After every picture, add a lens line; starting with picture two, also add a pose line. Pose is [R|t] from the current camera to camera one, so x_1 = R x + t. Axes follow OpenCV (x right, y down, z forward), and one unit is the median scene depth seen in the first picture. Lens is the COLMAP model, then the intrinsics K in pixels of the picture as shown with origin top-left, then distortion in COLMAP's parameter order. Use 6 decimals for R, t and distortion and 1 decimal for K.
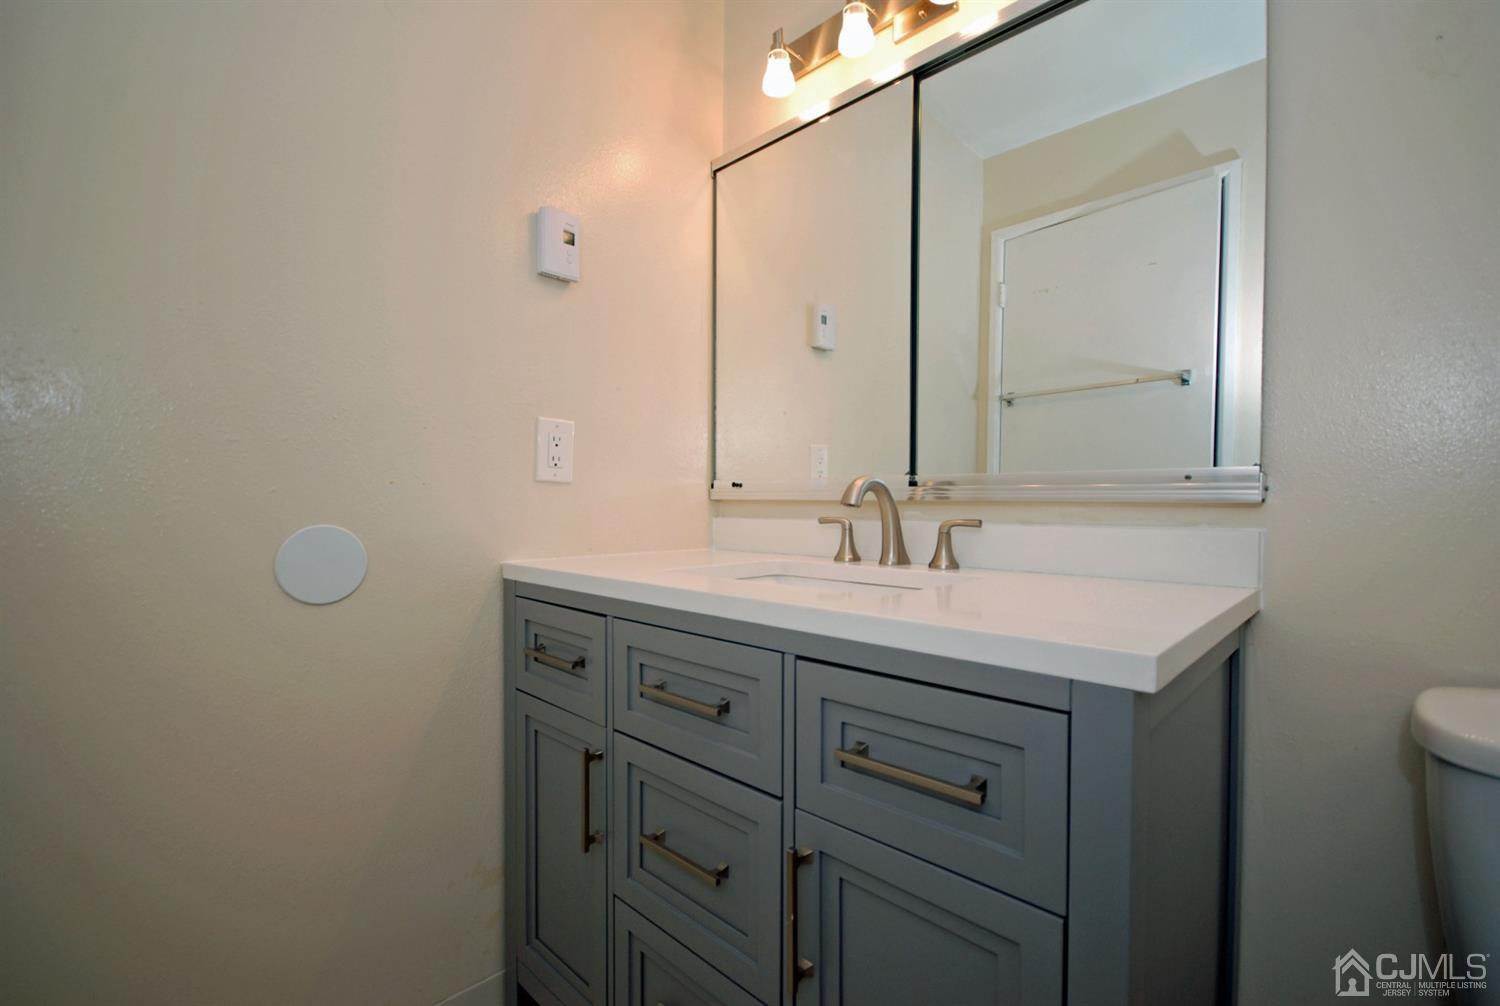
lens RADIAL K [[682.3, 0, 751.3], [0, 682.3, 488.0], [0, 0, 1]] dist [-0.003767, -0.000504]
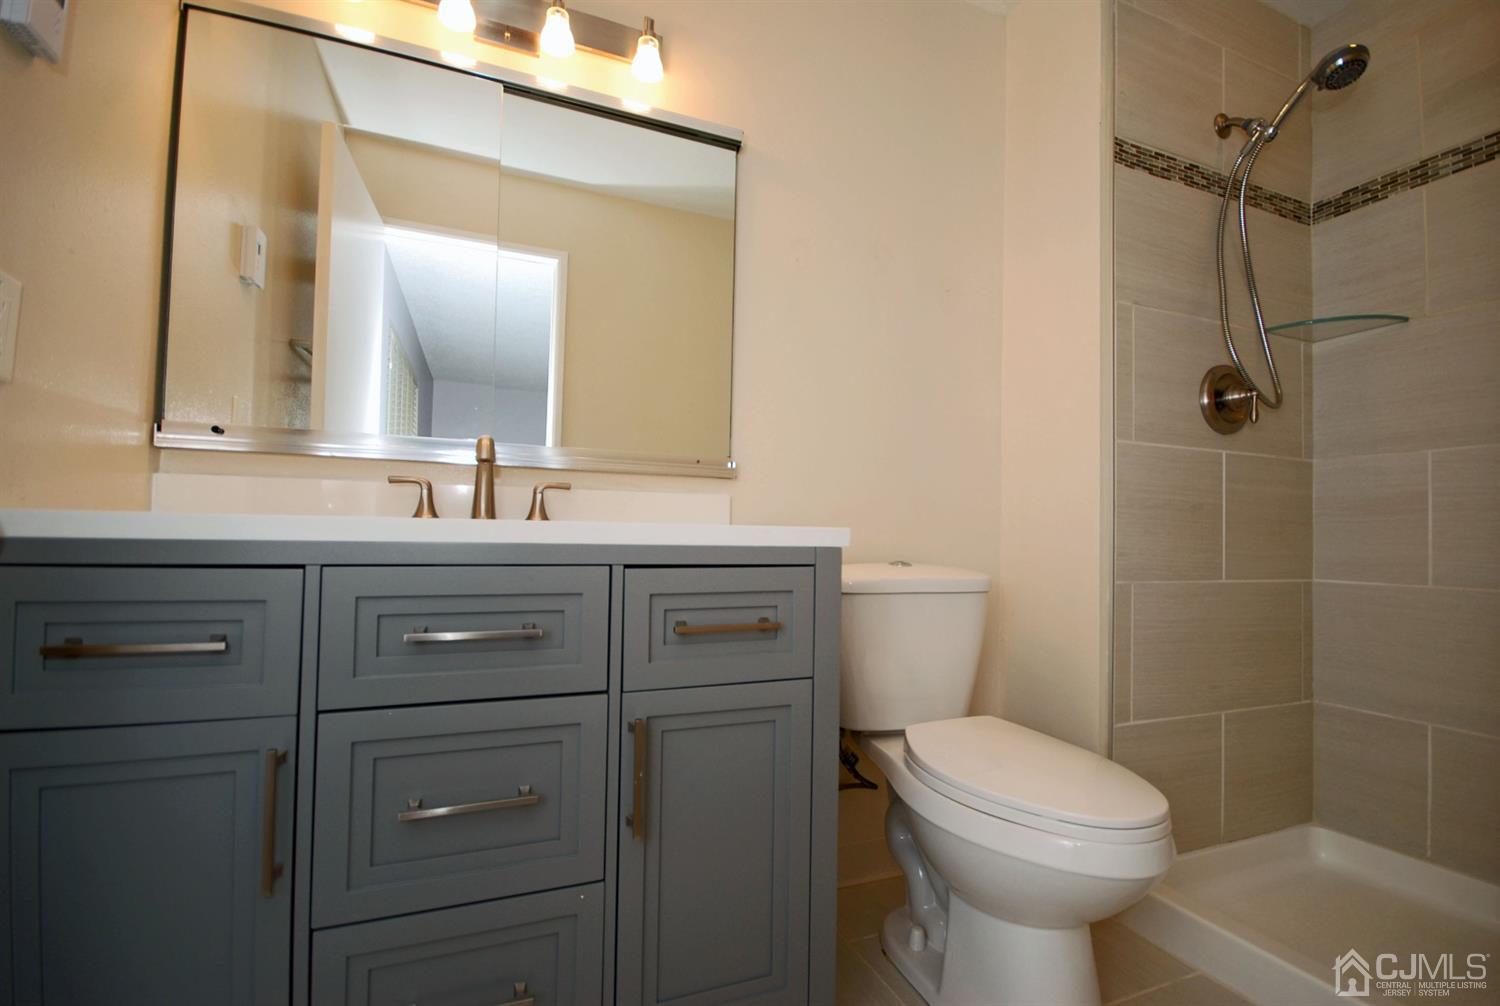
lens RADIAL K [[682.3, 0, 751.3], [0, 682.3, 488.0], [0, 0, 1]] dist [-0.003767, -0.000504]
pose [[0.378245, 0.075590, 0.922614, -0.751257], [-0.029494, 0.997139, -0.069604, 0.144826], [-0.925236, -0.000885, 0.379392, 0.260902]]
